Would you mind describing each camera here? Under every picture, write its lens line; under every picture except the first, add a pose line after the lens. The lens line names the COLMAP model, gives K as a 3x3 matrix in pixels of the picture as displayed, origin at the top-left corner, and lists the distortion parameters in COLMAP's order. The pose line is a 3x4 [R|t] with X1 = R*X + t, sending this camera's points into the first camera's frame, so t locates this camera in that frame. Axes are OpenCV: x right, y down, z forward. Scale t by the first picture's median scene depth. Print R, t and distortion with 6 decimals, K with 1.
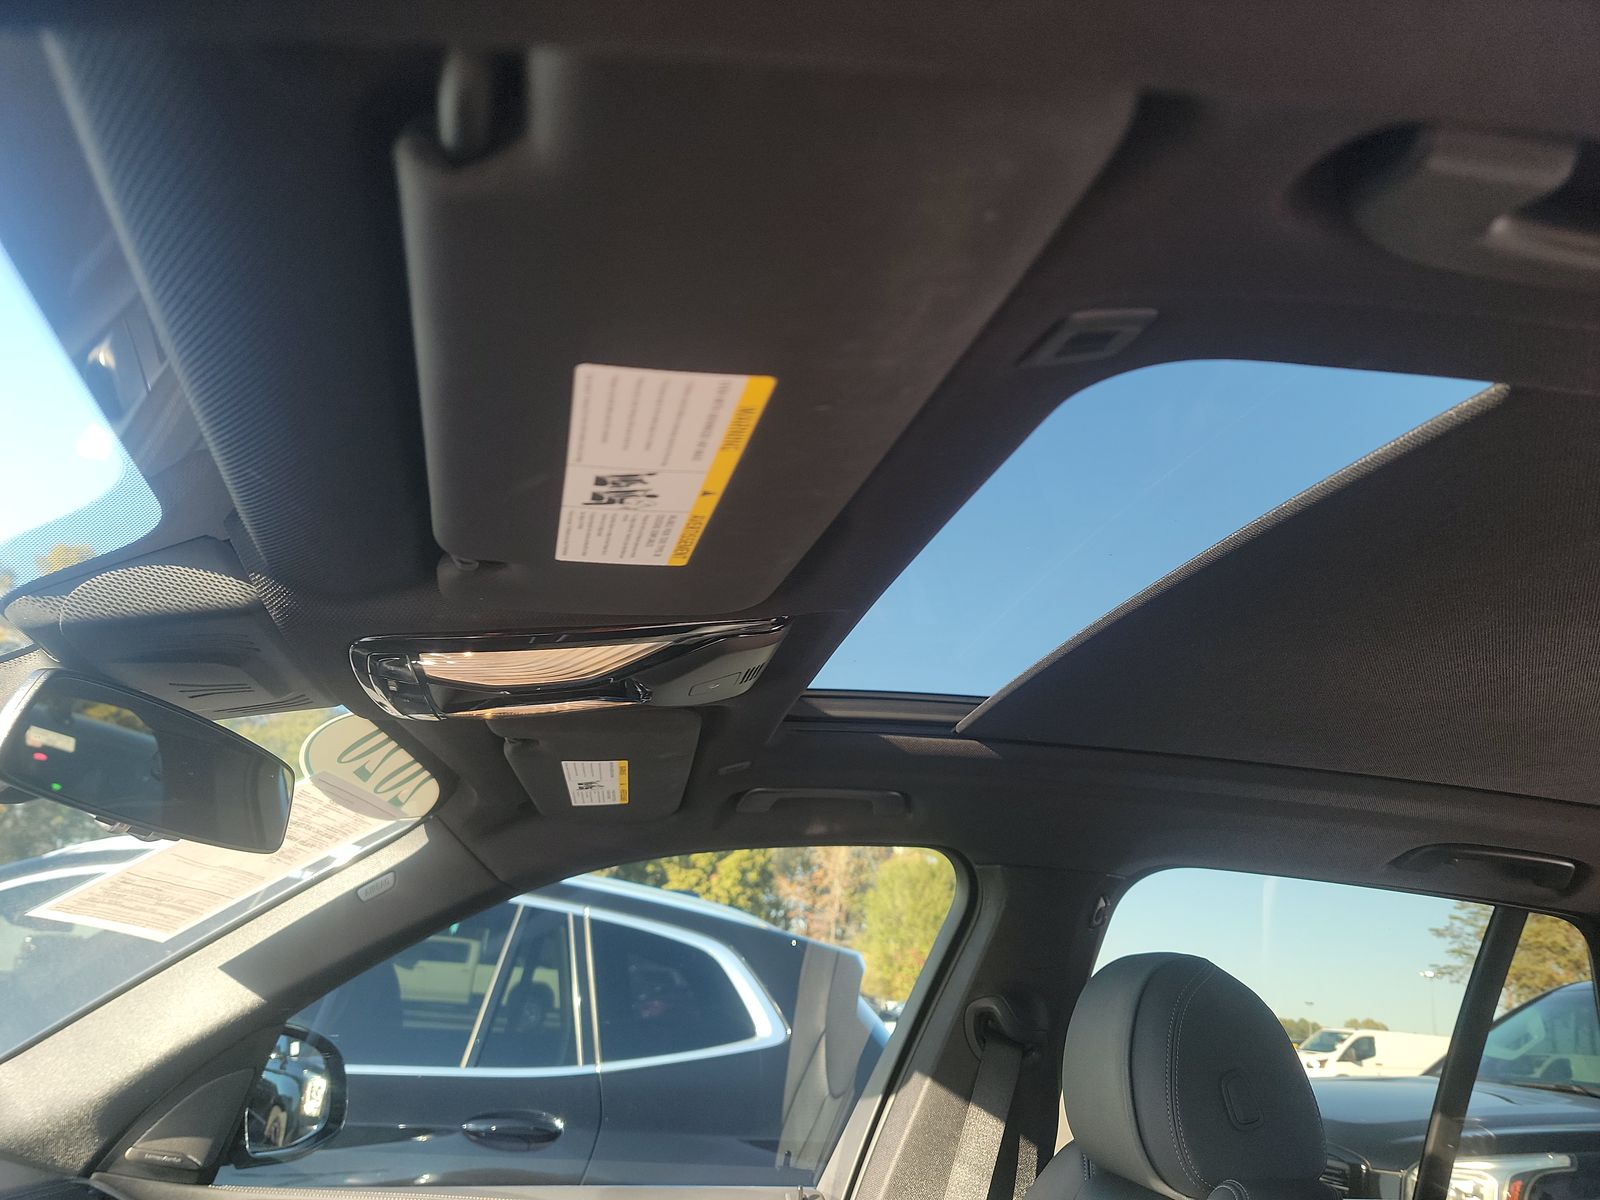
lens RADIAL K [[1061.4, 0, 796.1], [0, 1061.4, 599.1], [0, 0, 1]] dist [0.056518, -0.045577]
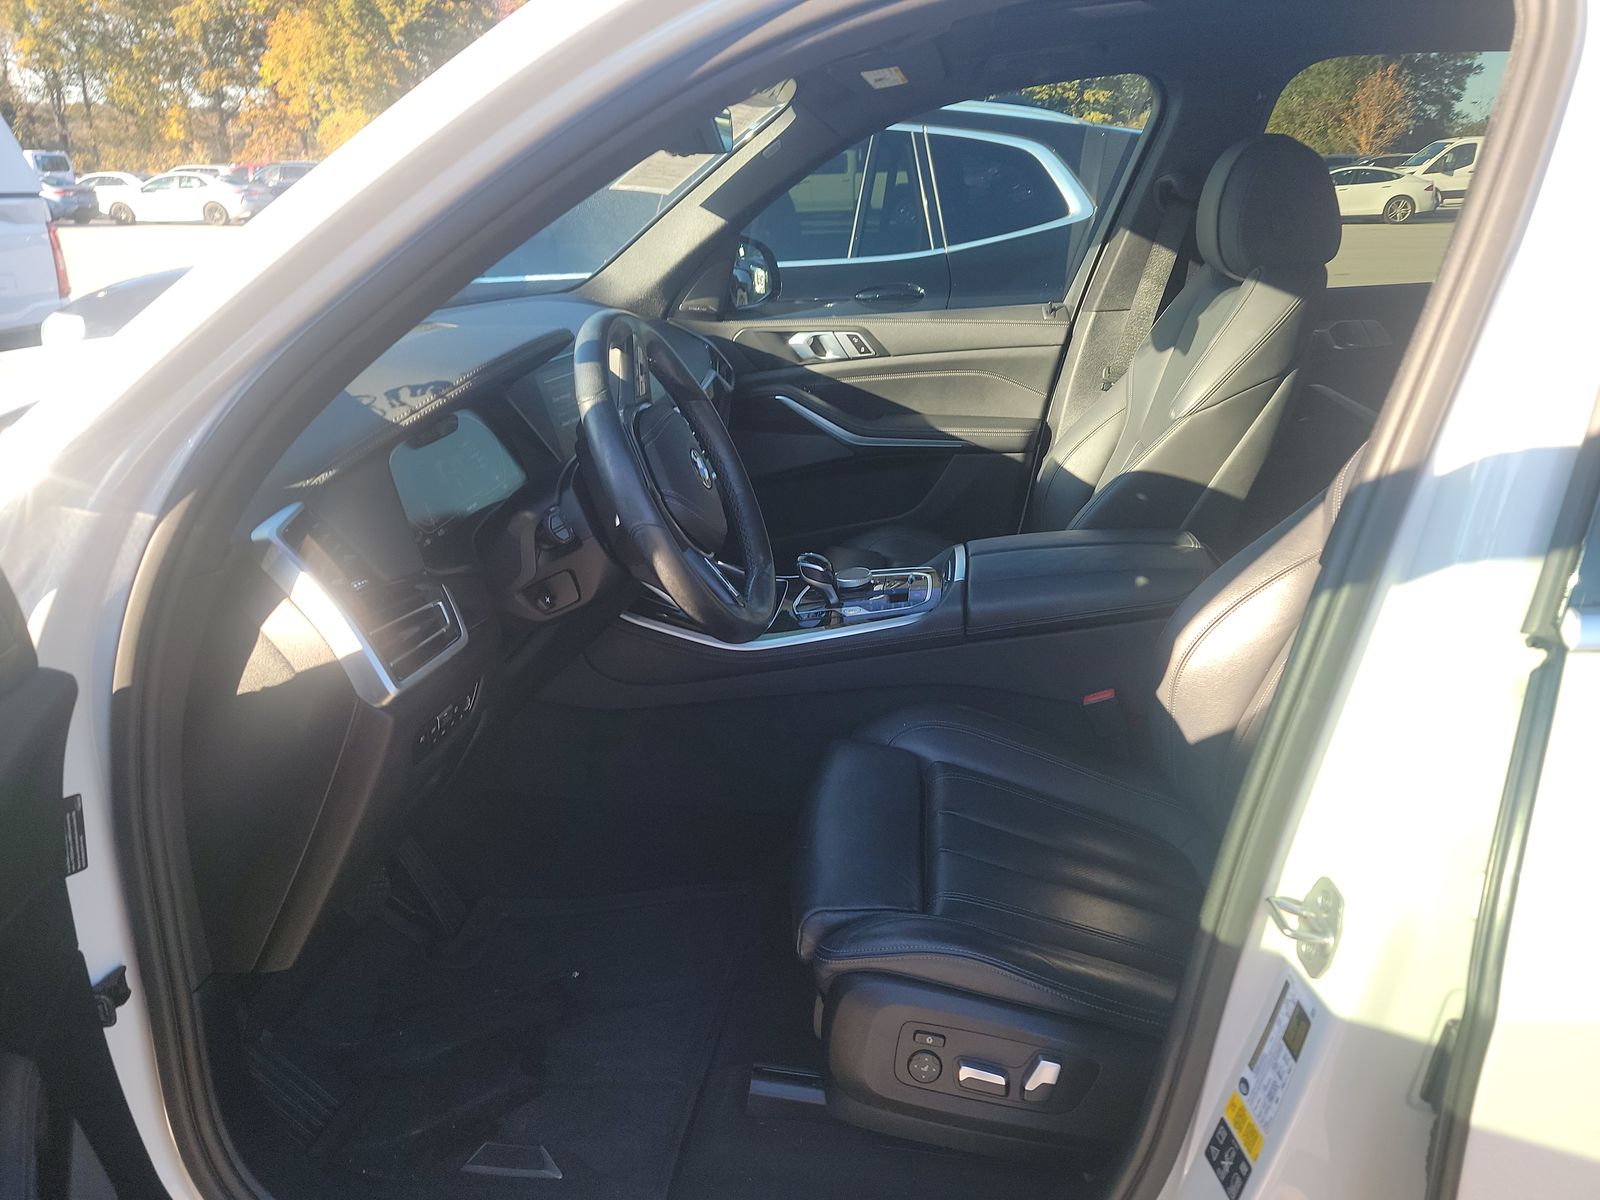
lens RADIAL K [[1061.4, 0, 796.1], [0, 1061.4, 599.1], [0, 0, 1]] dist [0.056518, -0.045577]
pose [[0.942382, 0.024656, -0.333630, 0.116757], [0.201667, 0.753838, 0.625347, -0.128792], [0.266921, -0.656597, 0.705431, -0.337323]]
